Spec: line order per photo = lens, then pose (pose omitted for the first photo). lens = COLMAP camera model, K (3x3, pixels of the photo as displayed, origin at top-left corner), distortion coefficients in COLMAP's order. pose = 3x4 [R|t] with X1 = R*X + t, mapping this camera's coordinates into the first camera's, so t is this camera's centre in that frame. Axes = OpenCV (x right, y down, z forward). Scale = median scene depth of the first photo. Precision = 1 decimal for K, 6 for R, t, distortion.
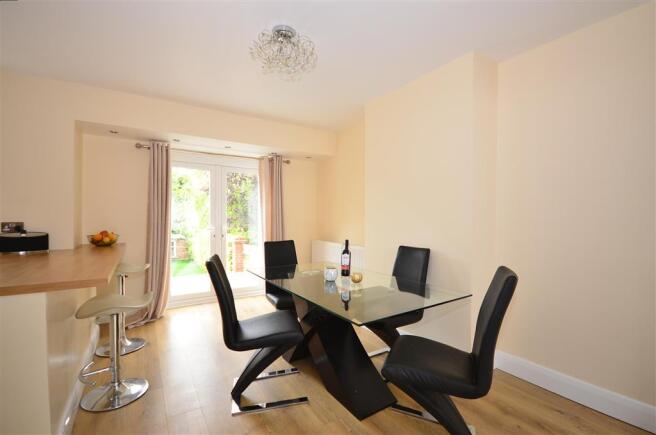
lens RADIAL K [[304.8, 0, 341.8], [0, 304.8, 218.1], [0, 0, 1]] dist [-0.002259, -0.000557]
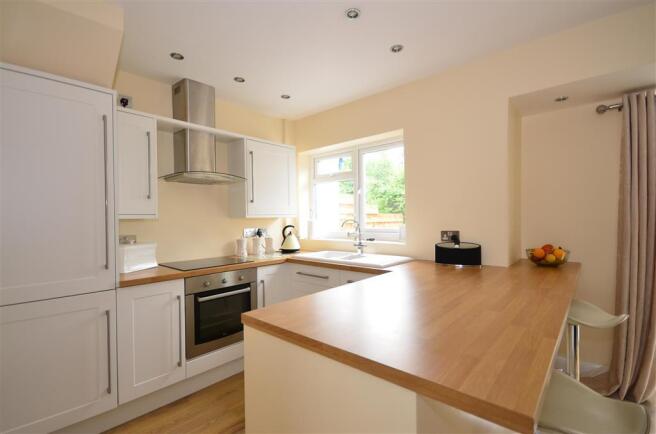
lens RADIAL K [[304.8, 0, 341.8], [0, 304.8, 217.6], [0, 0, 1]] dist [-0.002259, -0.000557]
pose [[0.262018, 0.000333, -0.965063, -0.235517], [0.007453, 0.999969, 0.002369, -0.025300], [0.965034, -0.007814, 0.262007, 0.368513]]
